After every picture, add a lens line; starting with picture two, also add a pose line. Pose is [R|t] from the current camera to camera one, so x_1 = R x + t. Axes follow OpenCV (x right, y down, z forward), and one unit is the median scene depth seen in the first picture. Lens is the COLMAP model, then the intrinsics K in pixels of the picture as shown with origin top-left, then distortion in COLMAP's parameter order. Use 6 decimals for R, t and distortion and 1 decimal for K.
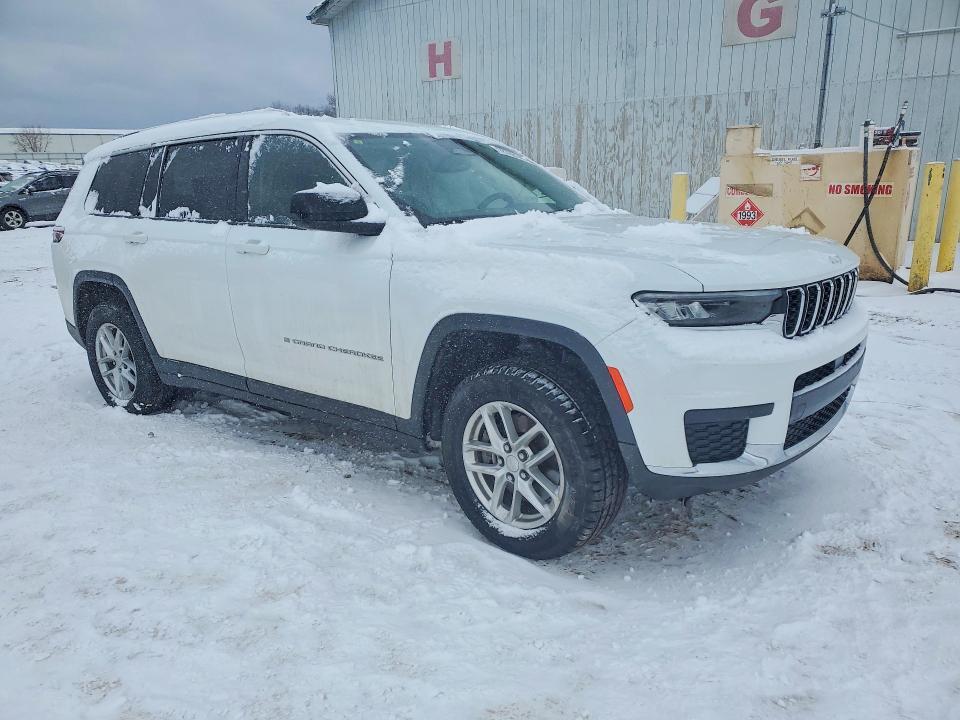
lens RADIAL K [[744.6, 0, 457.3], [0, 744.6, 360.8], [0, 0, 1]] dist [0.045794, -0.003923]
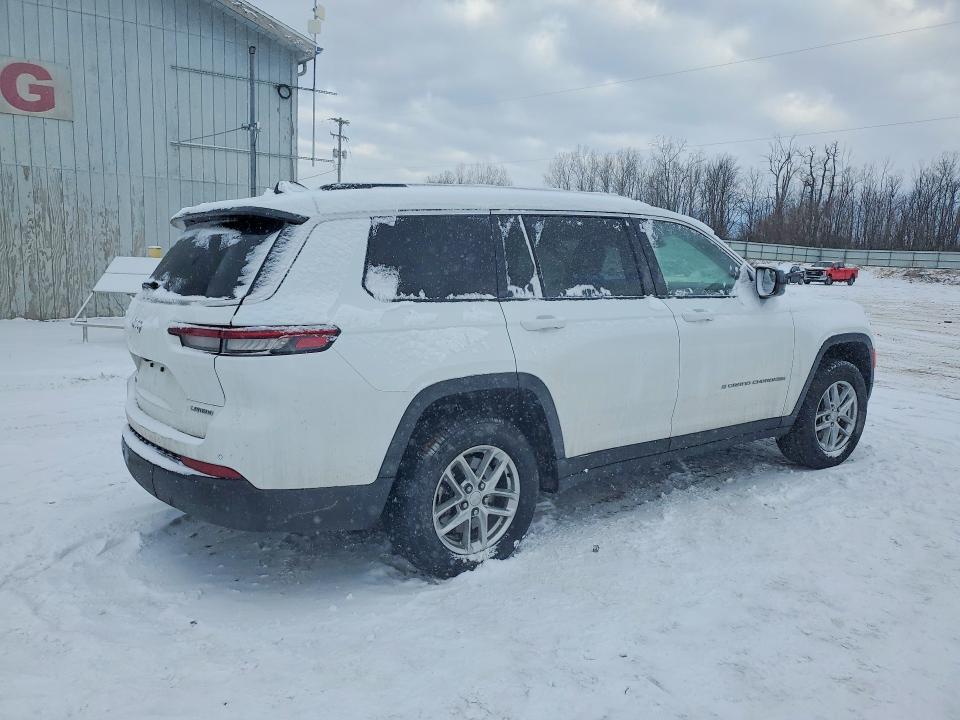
lens RADIAL K [[744.6, 0, 457.3], [0, 744.6, 360.8], [0, 0, 1]] dist [0.045794, -0.003923]
pose [[0.247976, -0.109705, 0.962535, -1.171010], [0.209605, 0.976109, 0.057252, -0.179015], [-0.945819, 0.187555, 0.265046, 0.830639]]
